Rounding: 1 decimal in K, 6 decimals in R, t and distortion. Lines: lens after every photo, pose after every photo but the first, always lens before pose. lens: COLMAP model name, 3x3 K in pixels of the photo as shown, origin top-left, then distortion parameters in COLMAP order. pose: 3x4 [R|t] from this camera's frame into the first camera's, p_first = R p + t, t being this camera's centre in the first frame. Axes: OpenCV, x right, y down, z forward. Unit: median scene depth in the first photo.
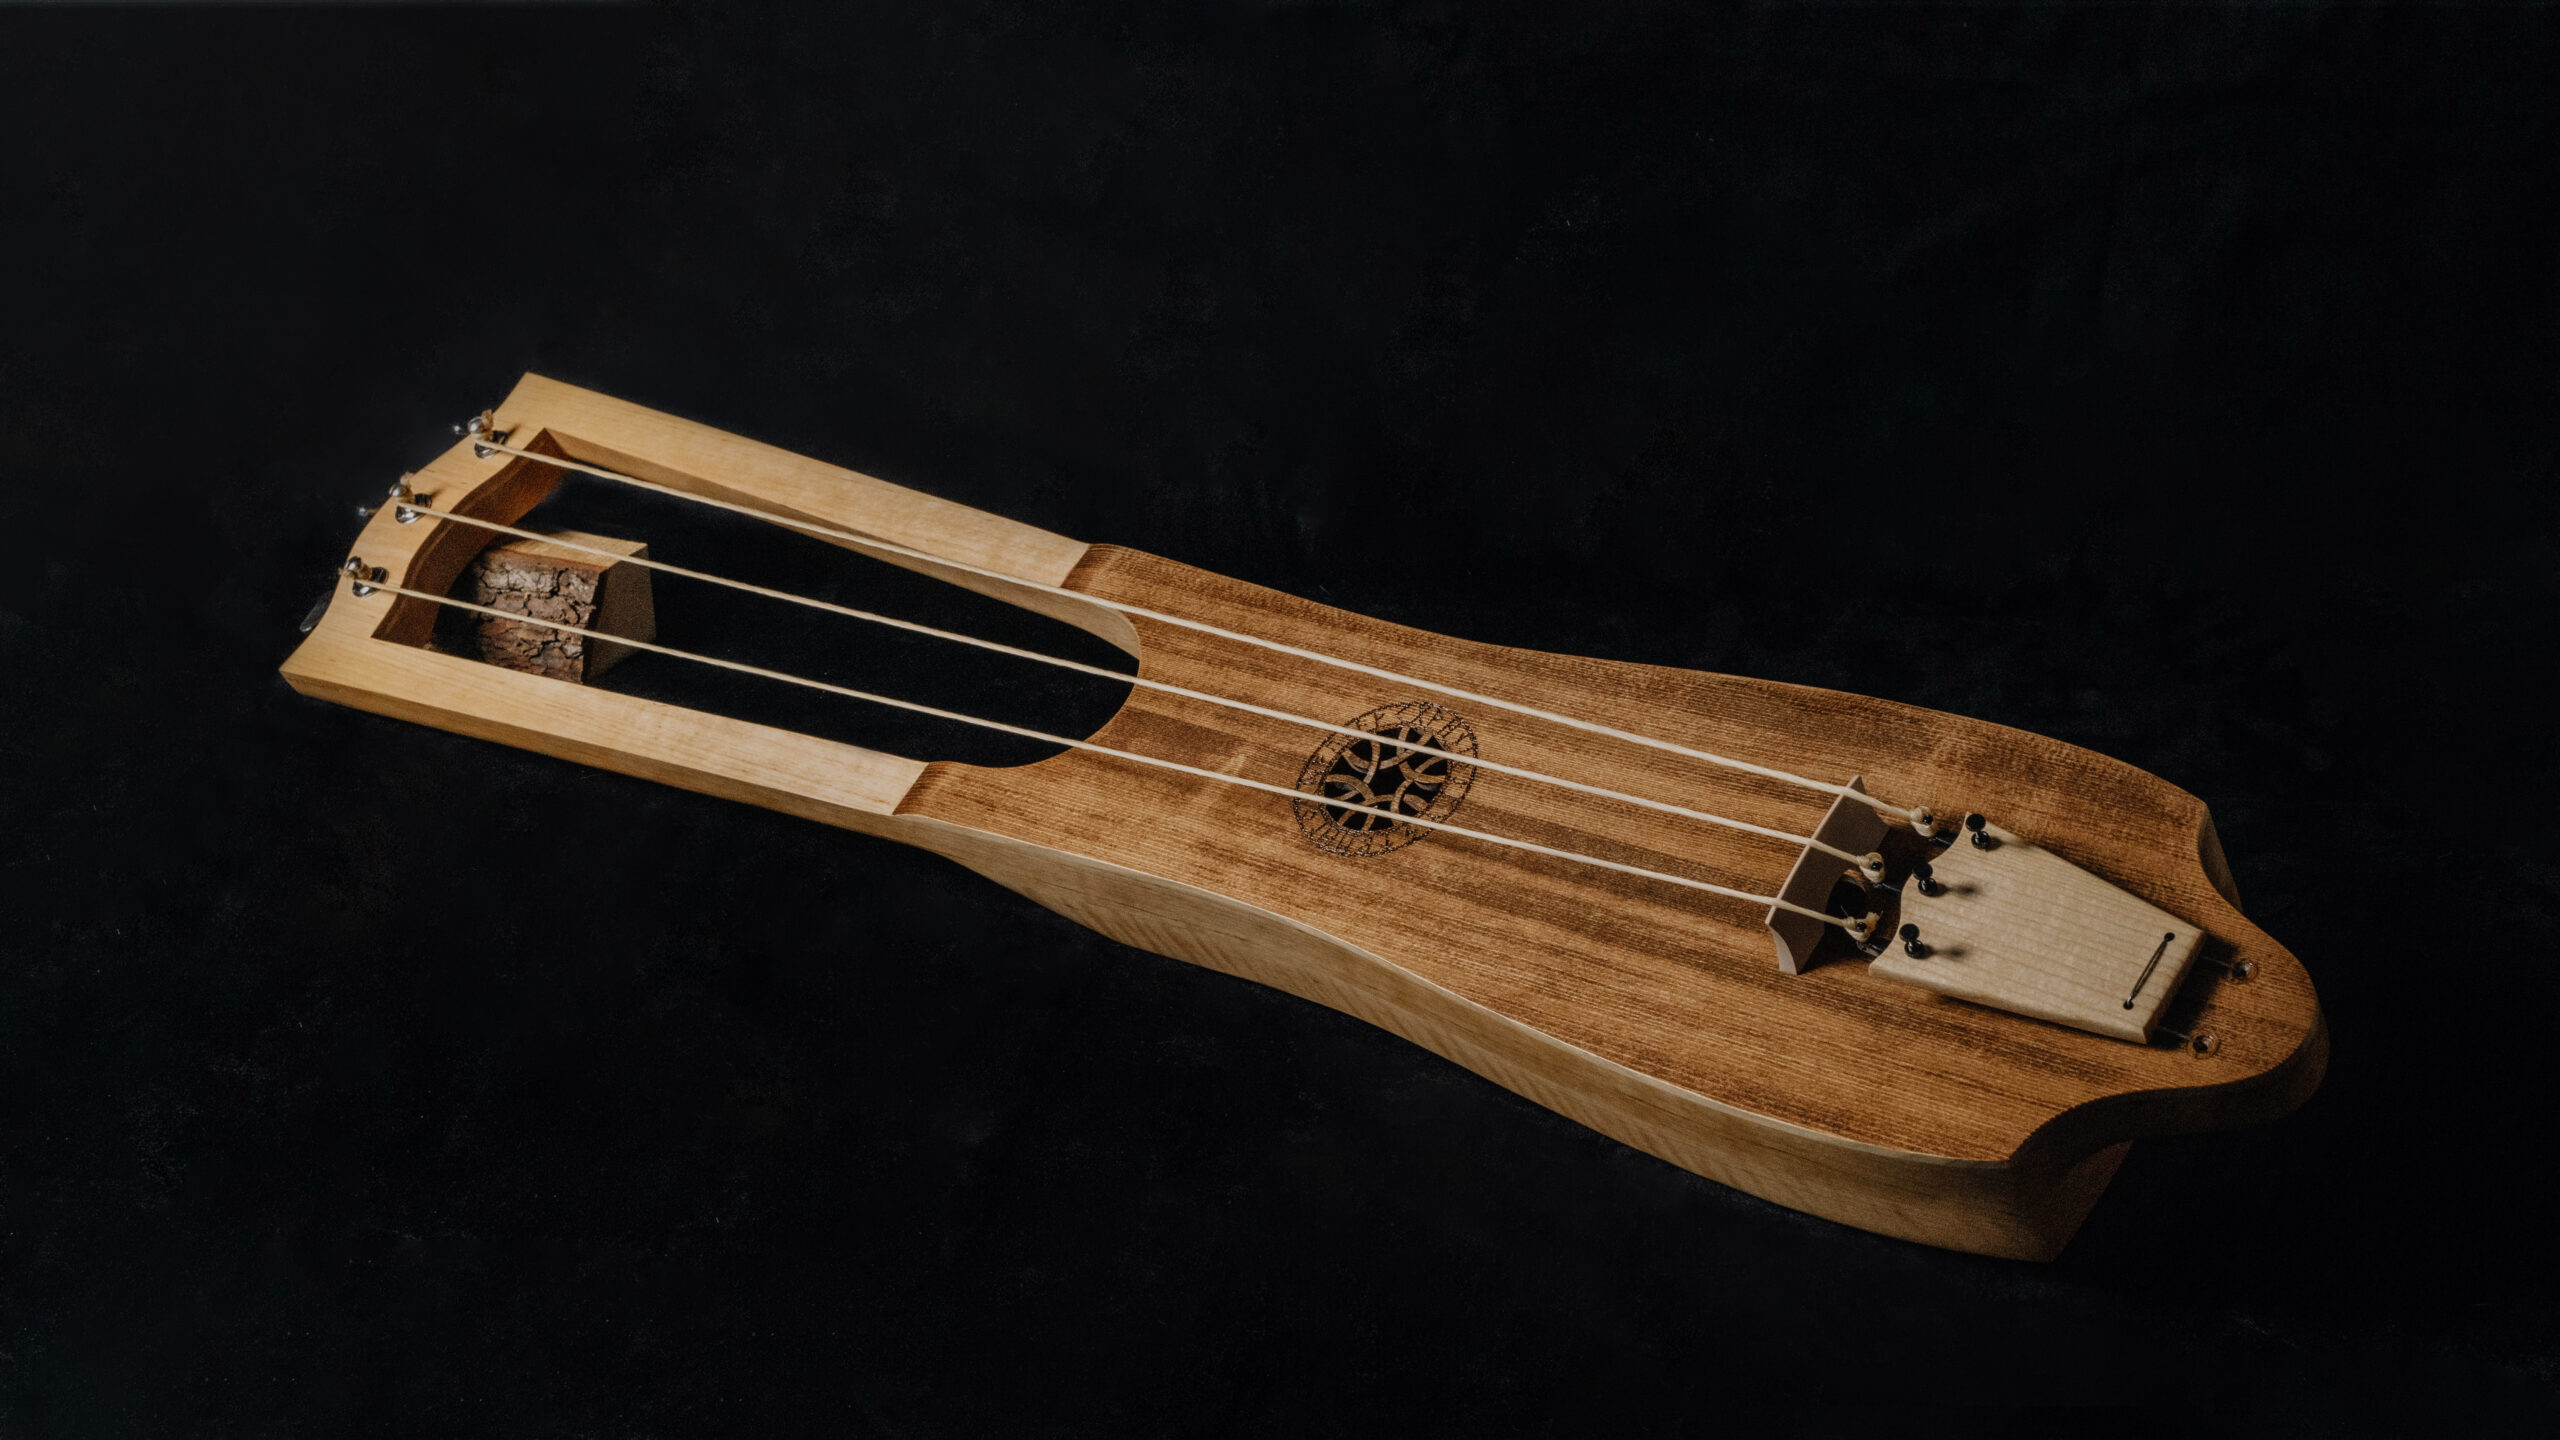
lens RADIAL K [[4134.1, 0, 1275.8], [0, 4134.1, 713.6], [0, 0, 1]] dist [0.018315, 0.000000]
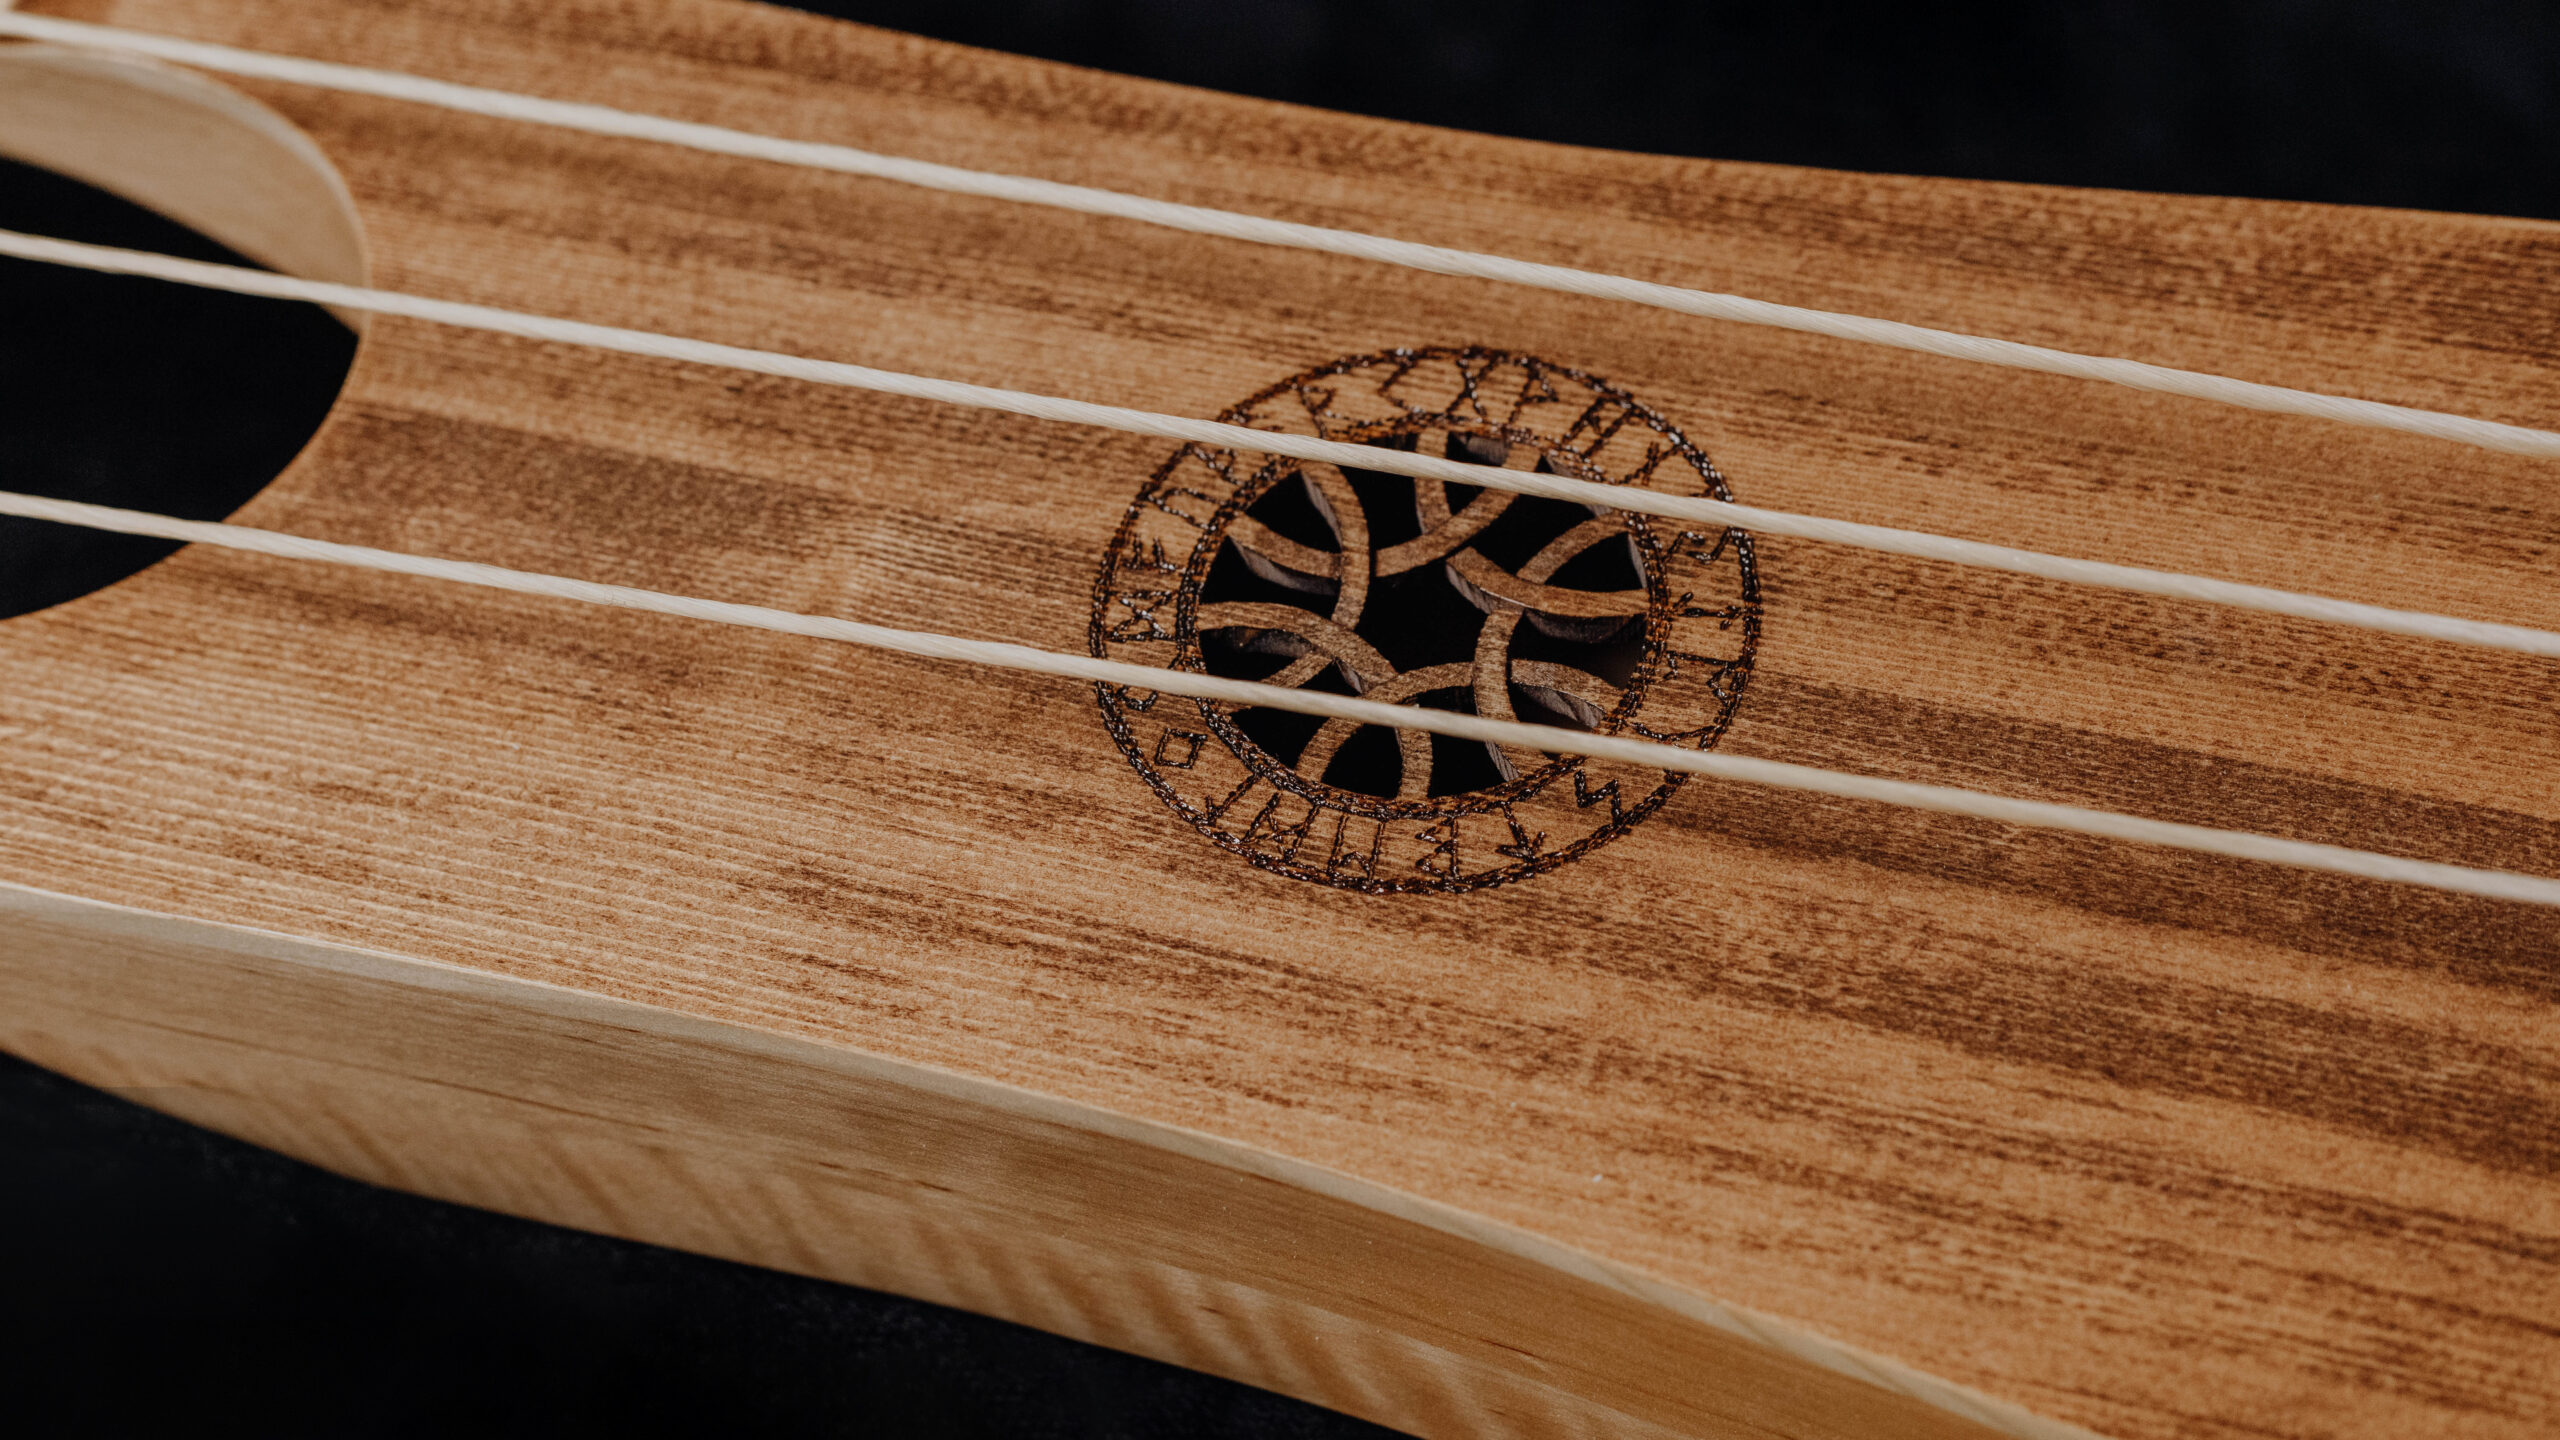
lens RADIAL K [[4134.1, 0, 1258.8], [0, 4134.1, 719.7], [0, 0, 1]] dist [0.018315, 0.000000]
pose [[0.916757, -0.057724, 0.395252, -0.100008], [0.035091, 0.997316, 0.064260, 0.004537], [-0.397900, -0.045041, 0.916322, 0.745563]]
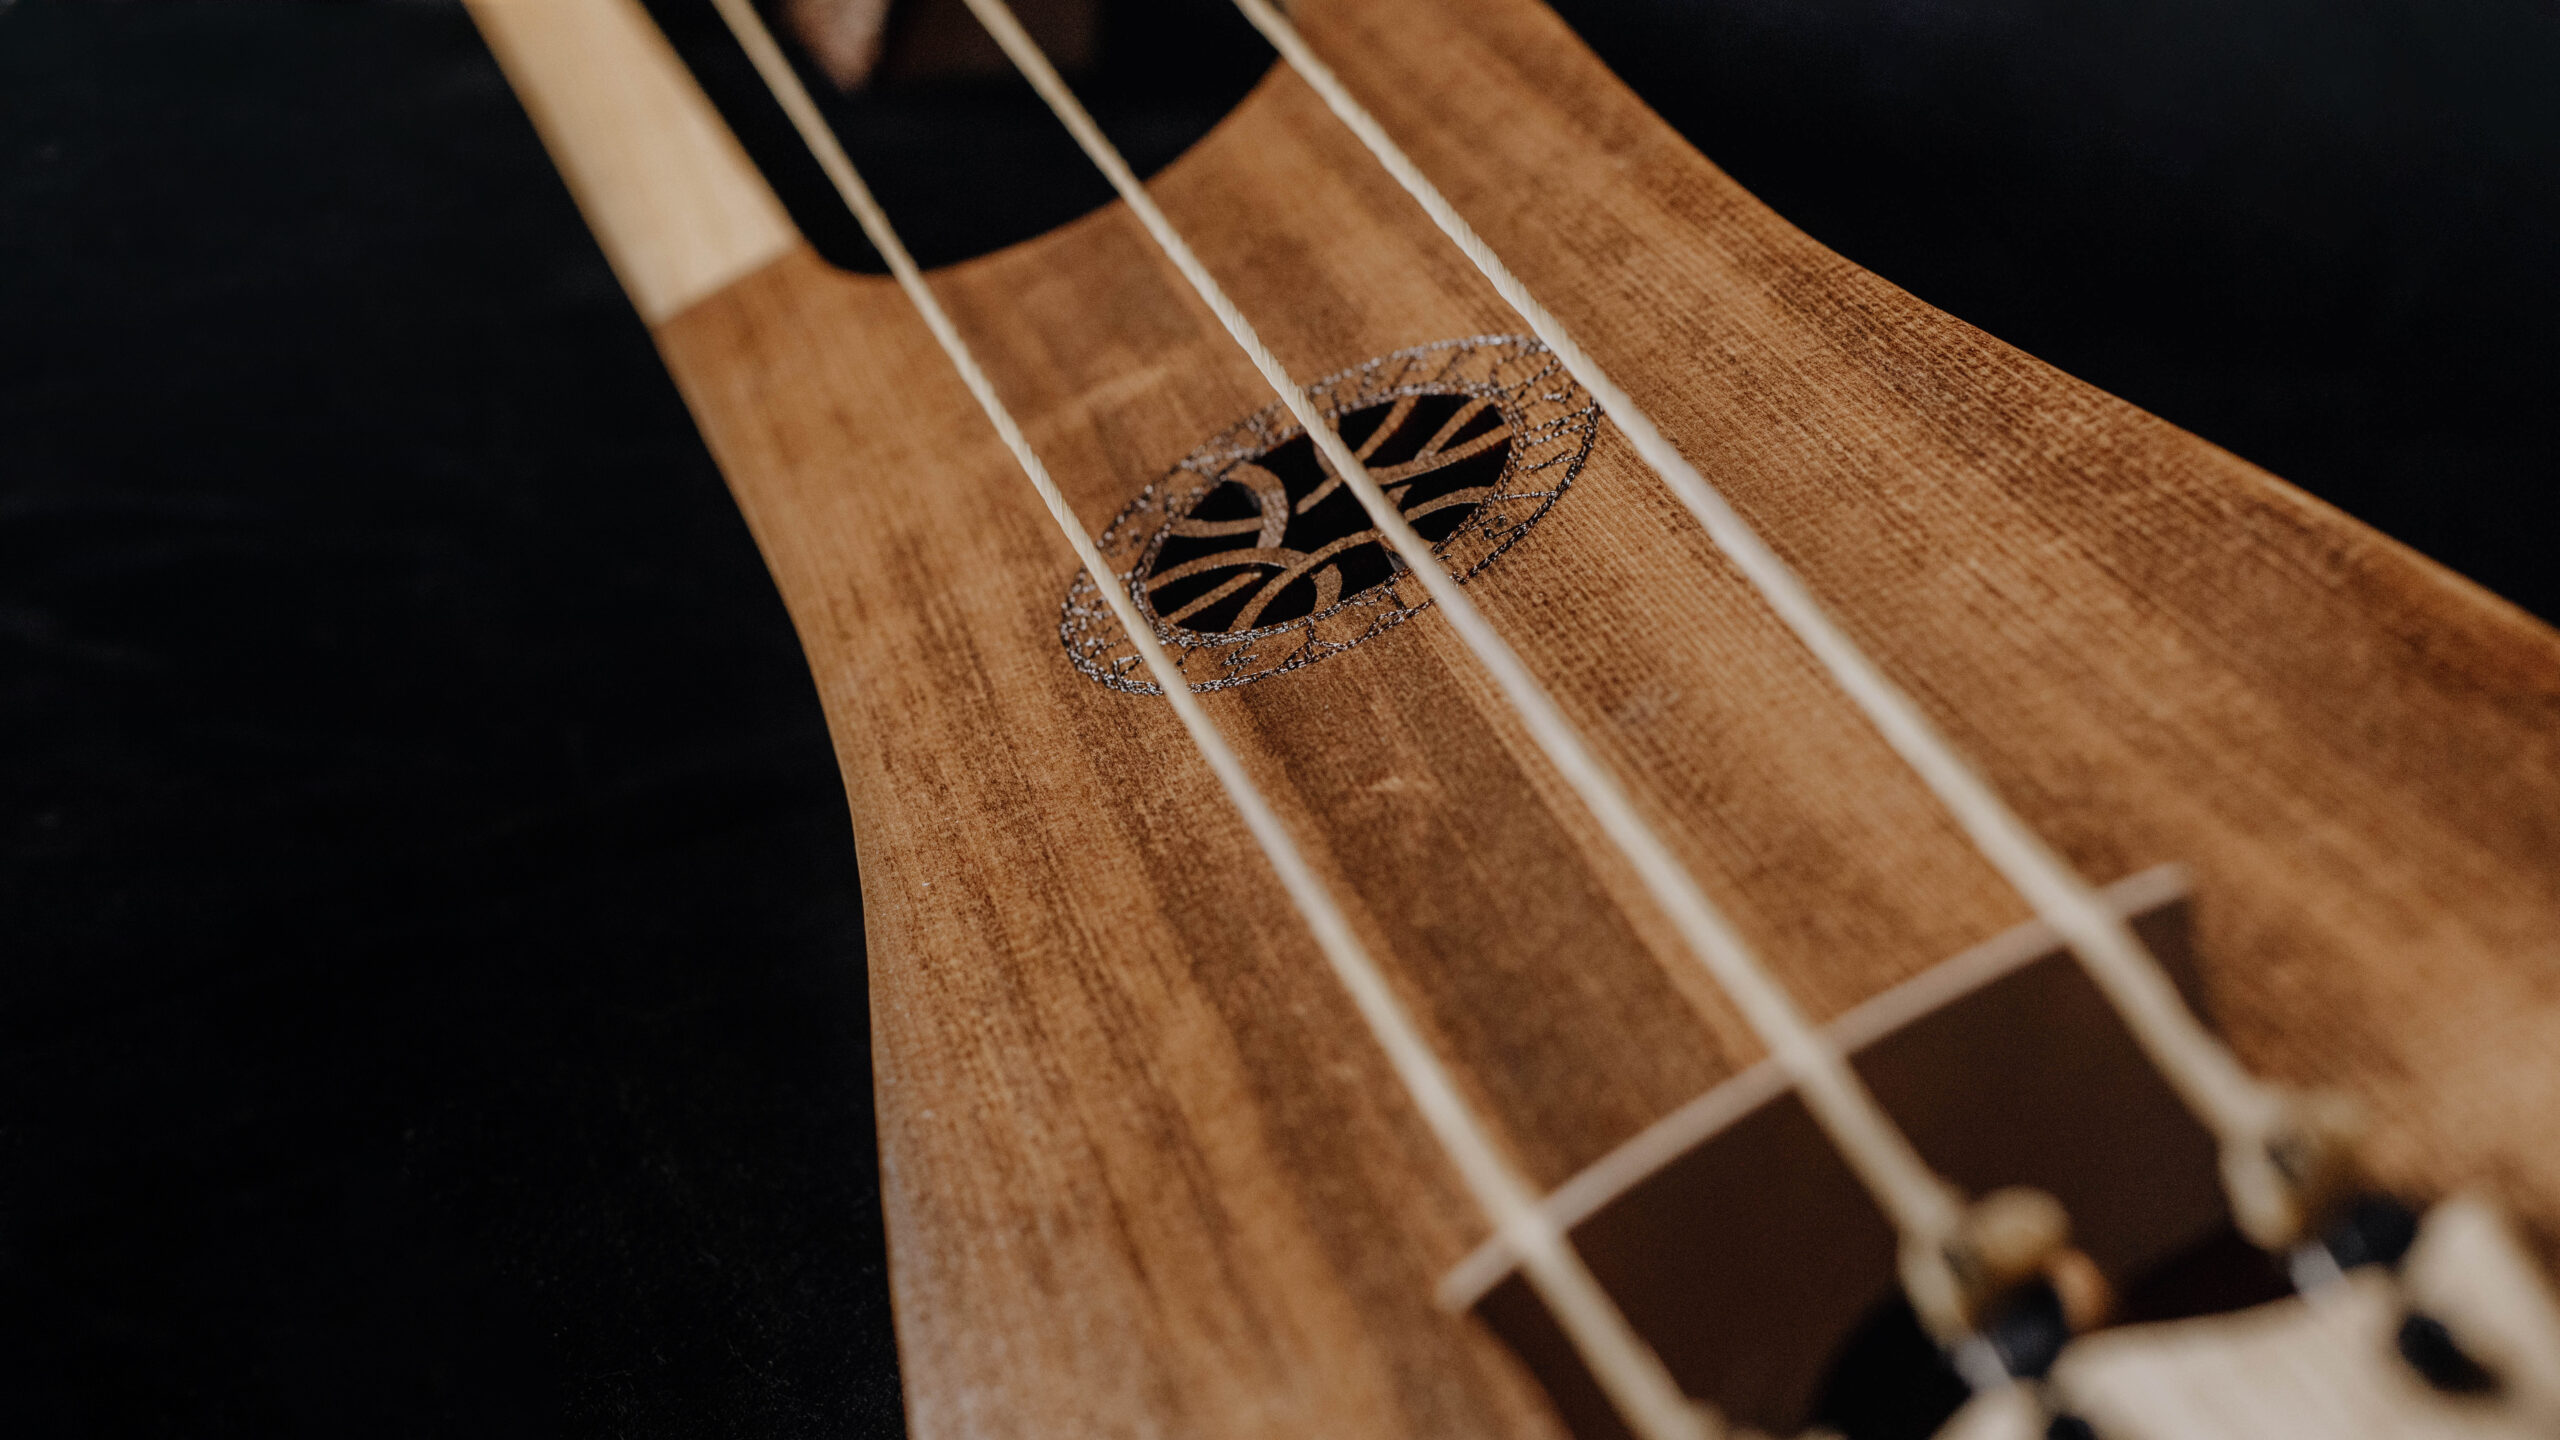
lens RADIAL K [[4134.1, 0, 1285.3], [0, 4134.1, 699.5], [0, 0, 1]] dist [0.018315, 0.000000]
pose [[0.787080, 0.332325, -0.519678, 0.201399], [-0.338079, 0.937069, 0.087201, 0.002439], [0.515953, 0.107058, 0.849901, 0.727044]]
